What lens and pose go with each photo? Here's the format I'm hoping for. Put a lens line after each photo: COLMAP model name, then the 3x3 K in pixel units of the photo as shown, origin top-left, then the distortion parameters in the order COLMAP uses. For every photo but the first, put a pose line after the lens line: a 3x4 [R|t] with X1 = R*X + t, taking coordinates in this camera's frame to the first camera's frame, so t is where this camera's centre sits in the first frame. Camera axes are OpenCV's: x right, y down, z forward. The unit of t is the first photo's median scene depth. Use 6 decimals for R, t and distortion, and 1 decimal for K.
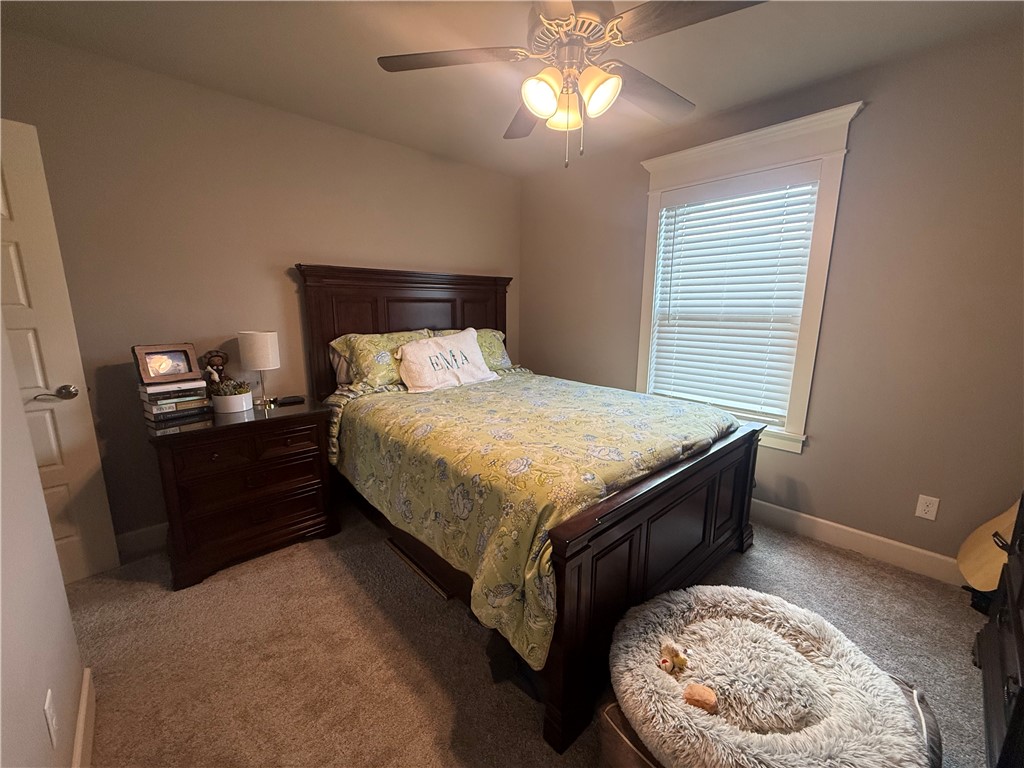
lens RADIAL K [[408.2, 0, 507.0], [0, 408.2, 383.9], [0, 0, 1]] dist [0.004007, 0.000135]
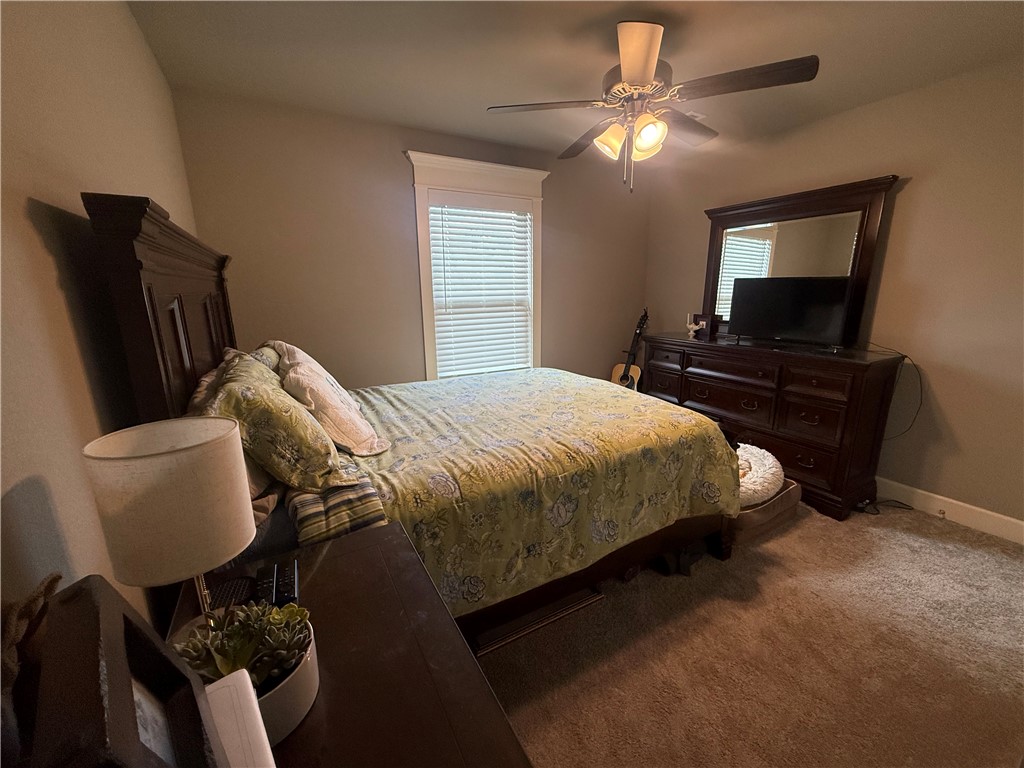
lens RADIAL K [[408.2, 0, 507.8], [0, 408.2, 385.0], [0, 0, 1]] dist [0.004007, 0.000135]
pose [[0.226218, -0.234169, 0.945510, -1.003043], [0.188625, 0.962831, 0.193330, -0.208746], [-0.955639, 0.134612, 0.261980, 0.853523]]
